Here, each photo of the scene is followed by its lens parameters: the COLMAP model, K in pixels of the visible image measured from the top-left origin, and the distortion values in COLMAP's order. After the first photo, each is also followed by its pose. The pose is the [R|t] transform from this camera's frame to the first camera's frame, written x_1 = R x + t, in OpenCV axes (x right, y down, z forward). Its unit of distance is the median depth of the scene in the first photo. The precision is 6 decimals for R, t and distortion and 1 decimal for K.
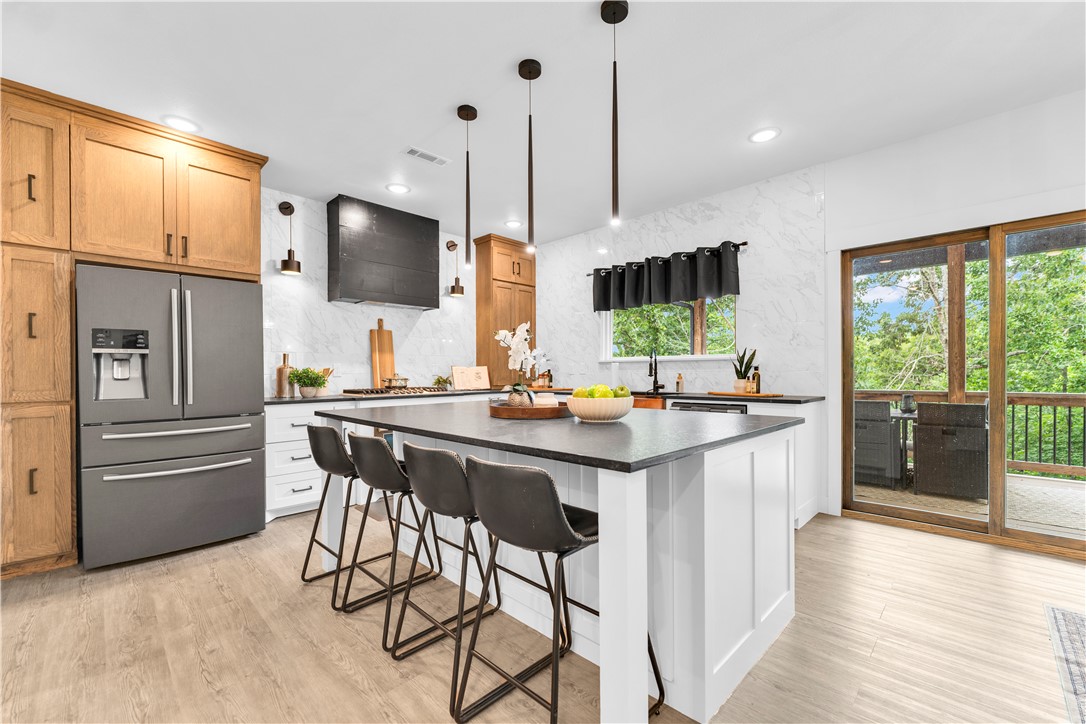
lens RADIAL K [[448.6, 0, 544.5], [0, 448.6, 374.1], [0, 0, 1]] dist [-0.002733, -0.000132]
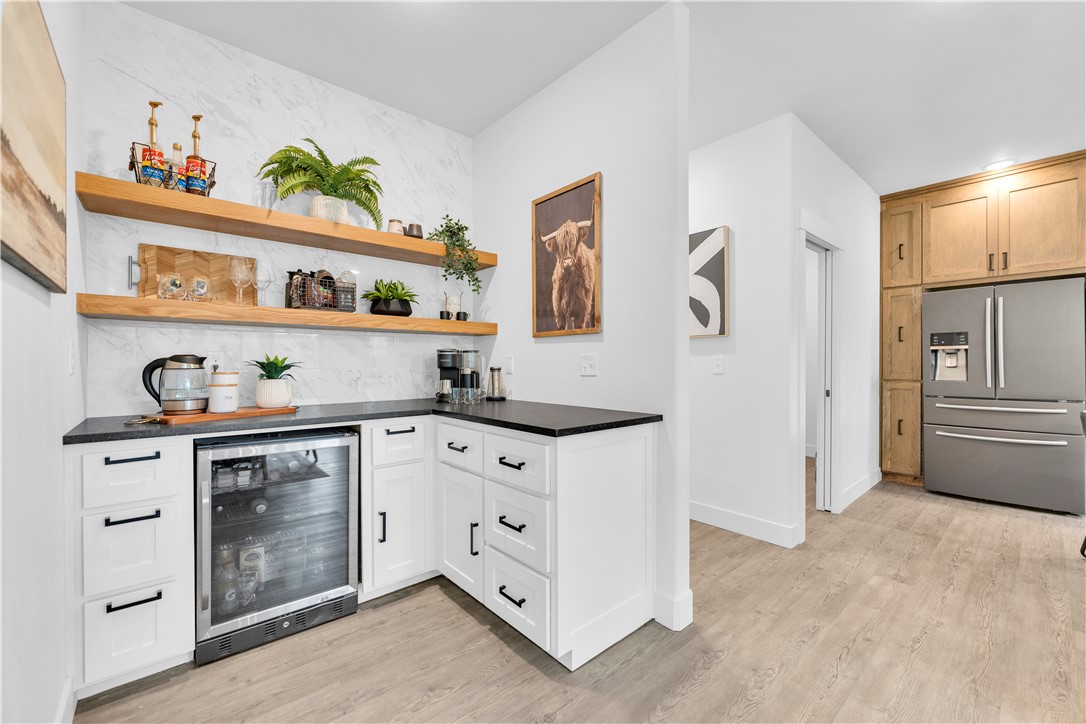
lens RADIAL K [[439.9, 0, 540.8], [0, 439.9, 365.1], [0, 0, 1]] dist [-0.003156, -0.000025]
pose [[-0.073844, 0.009511, -0.997224, 0.412500], [-0.000861, 0.999954, 0.009601, -0.004932], [0.997269, 0.001567, -0.073833, -0.154862]]
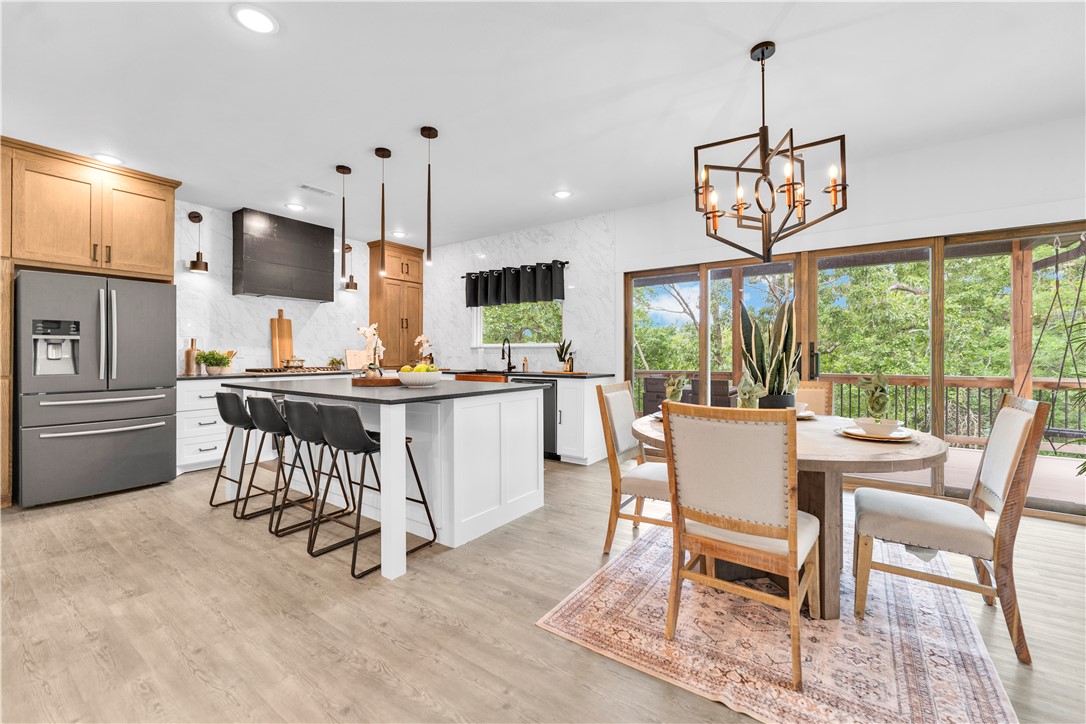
lens RADIAL K [[444.9, 0, 542.0], [0, 444.9, 354.1], [0, 0, 1]] dist [-0.003571, 0.000015]
pose [[0.986952, 0.007545, 0.160838, 0.165826], [-0.006527, 0.999955, -0.006854, -0.002348], [-0.160882, 0.005715, 0.986957, -0.350238]]
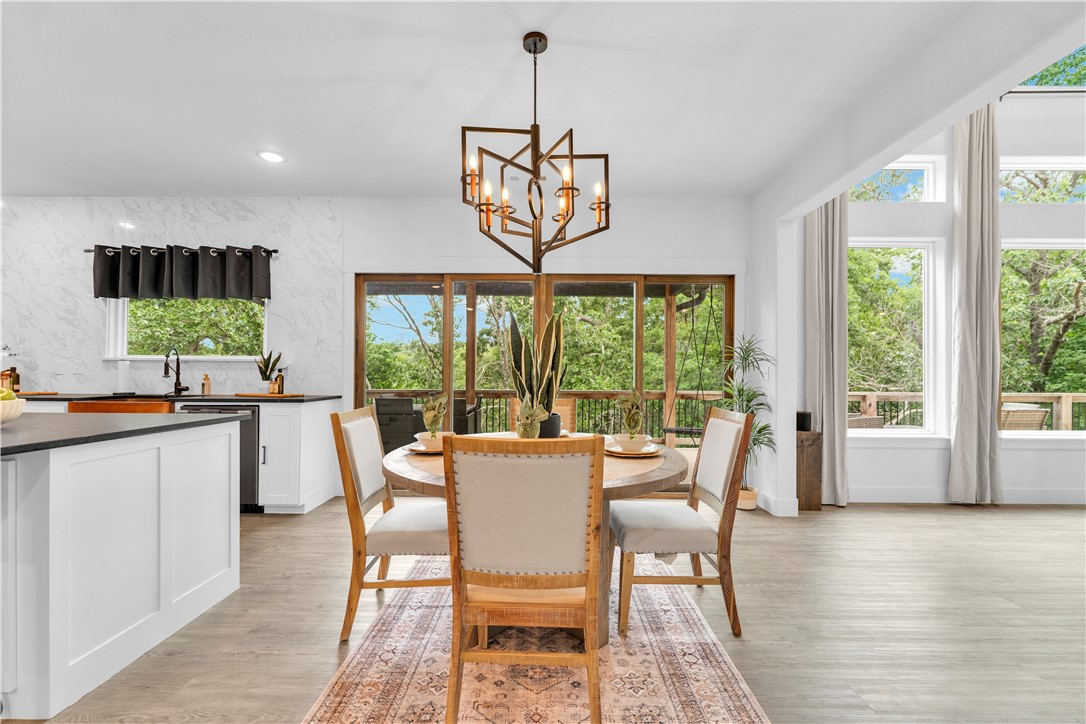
lens RADIAL K [[454.1, 0, 544.4], [0, 454.1, 370.7], [0, 0, 1]] dist [-0.004285, -0.000137]
pose [[0.718204, 0.015499, 0.695660, 0.176820], [-0.008201, 0.999871, -0.013810, -0.002511], [-0.695784, 0.004213, 0.718238, -0.212592]]
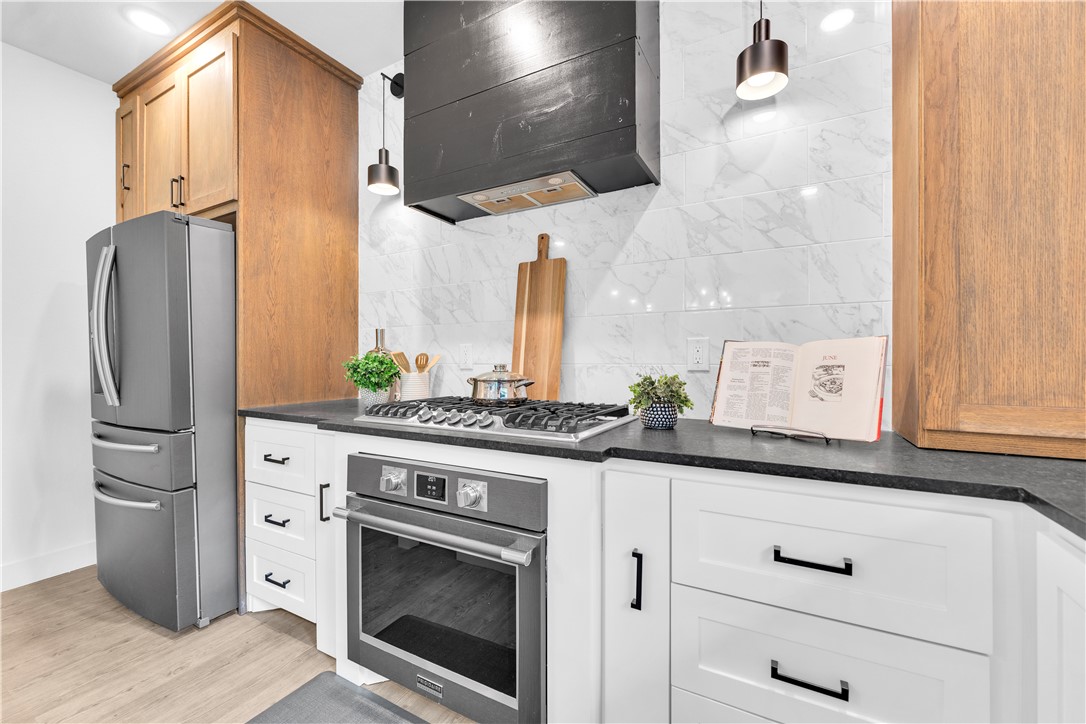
lens RADIAL K [[445.3, 0, 542.1], [0, 445.3, 363.7], [0, 0, 1]] dist [-0.001035, -0.000081]
pose [[0.267164, 0.008399, -0.963615, 0.050176], [-0.003832, 0.999963, 0.007654, -0.006387], [0.963644, 0.001648, 0.267186, 1.139849]]
